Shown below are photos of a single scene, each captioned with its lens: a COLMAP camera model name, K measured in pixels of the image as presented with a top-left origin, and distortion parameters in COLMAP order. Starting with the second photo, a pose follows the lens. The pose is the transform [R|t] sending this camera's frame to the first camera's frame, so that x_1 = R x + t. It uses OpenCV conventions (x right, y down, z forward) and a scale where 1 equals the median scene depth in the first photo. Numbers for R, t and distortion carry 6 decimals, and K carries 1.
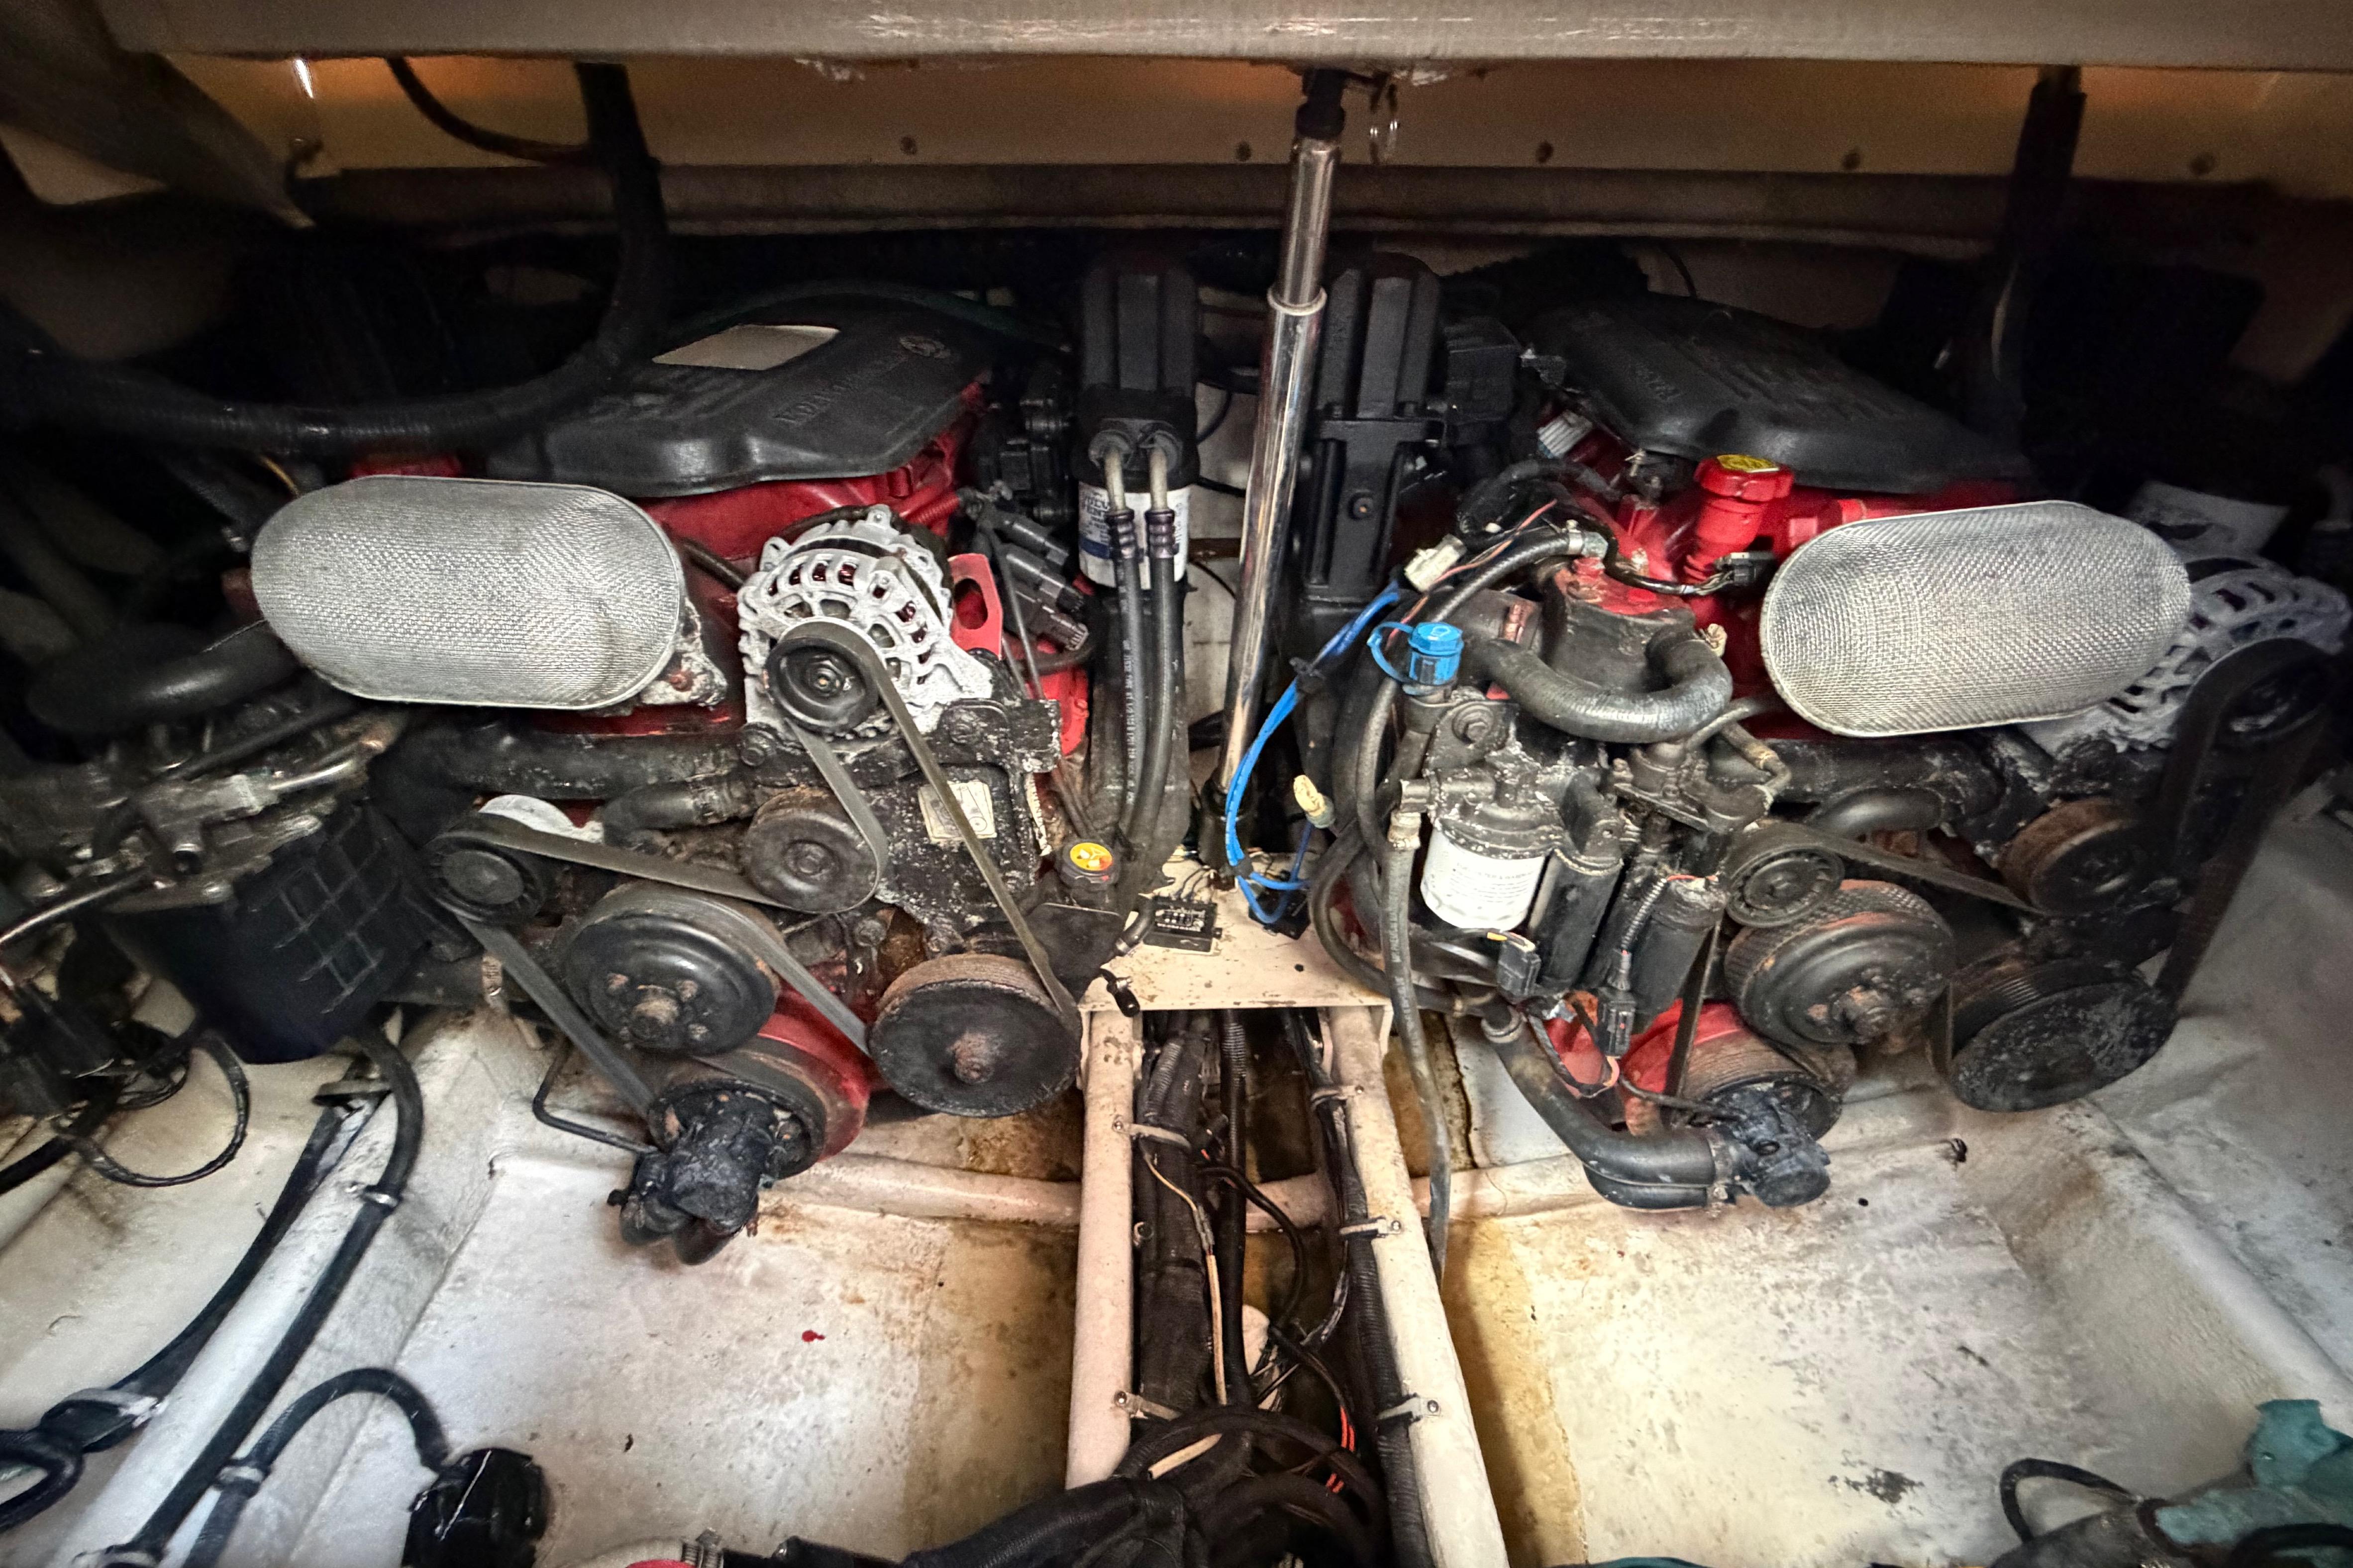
lens RADIAL K [[939.5, 0, 1171.4], [0, 939.5, 777.9], [0, 0, 1]] dist [0.000096, 0.000223]
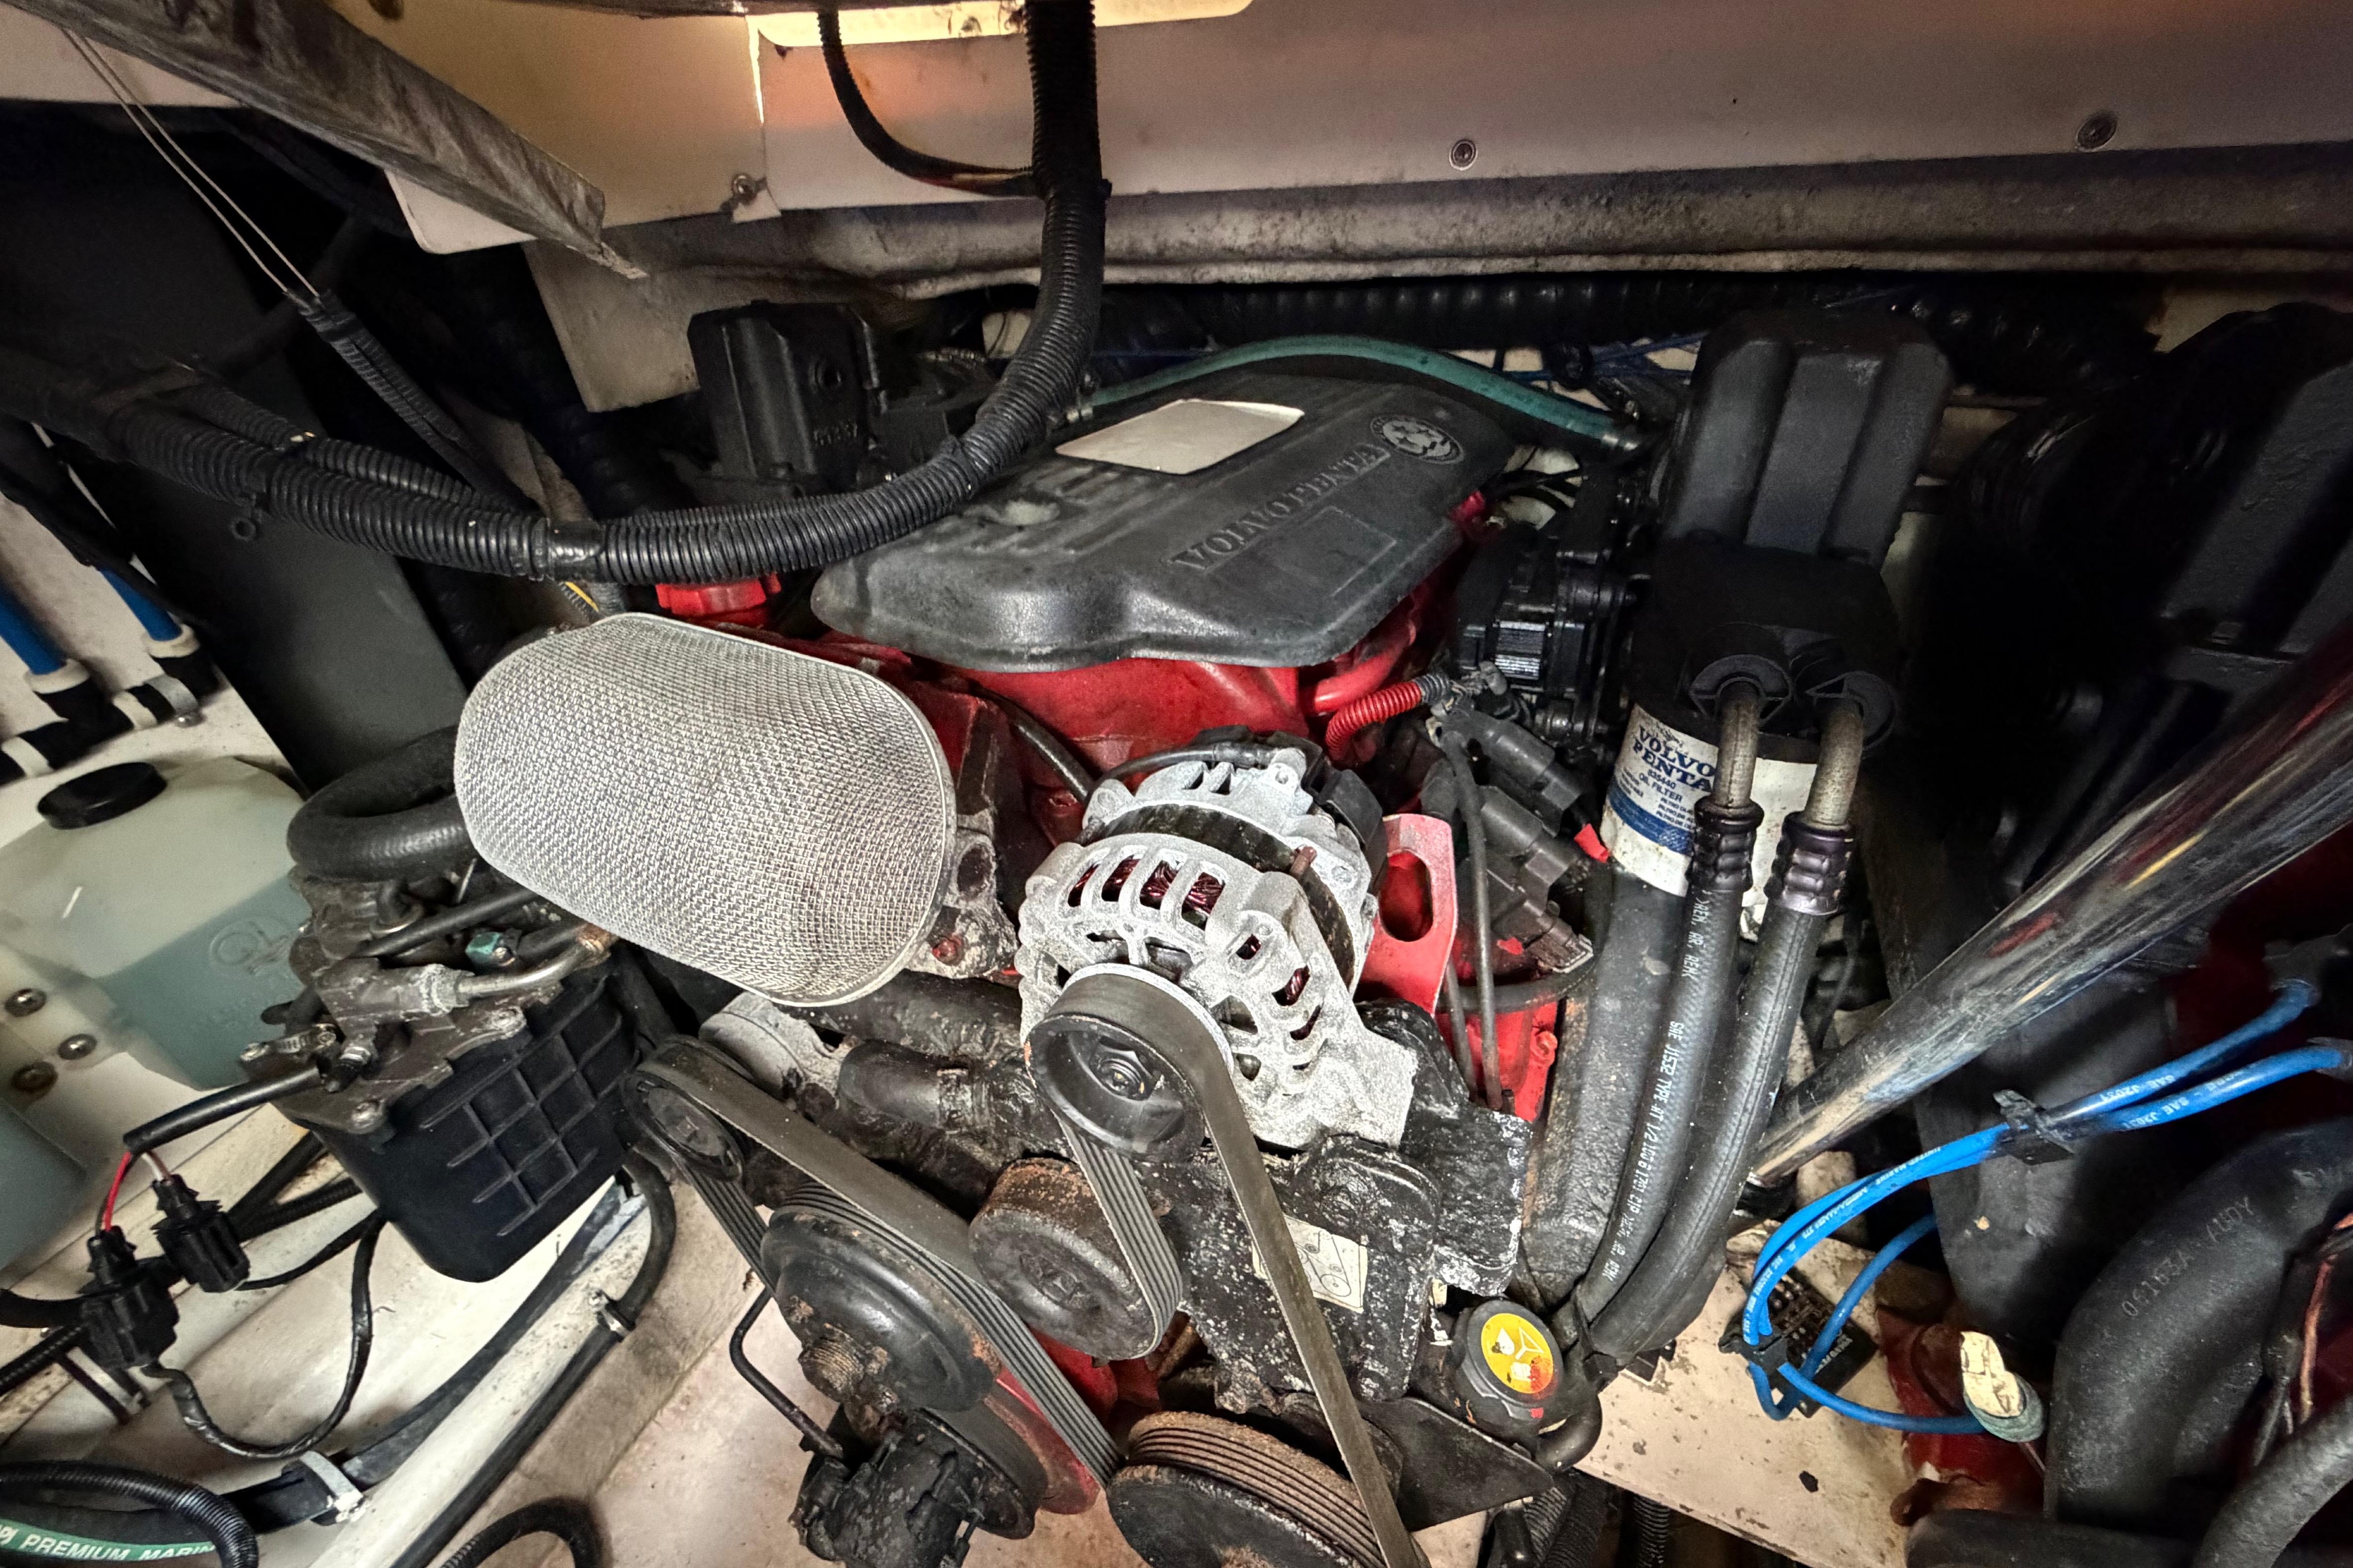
lens RADIAL K [[939.5, 0, 1171.4], [0, 939.5, 777.9], [0, 0, 1]] dist [0.000096, 0.000223]
pose [[0.897459, 0.204185, -0.390992, -0.122905], [-0.217767, 0.975951, 0.009815, -0.218477], [0.383594, 0.076337, 0.920342, 0.370112]]
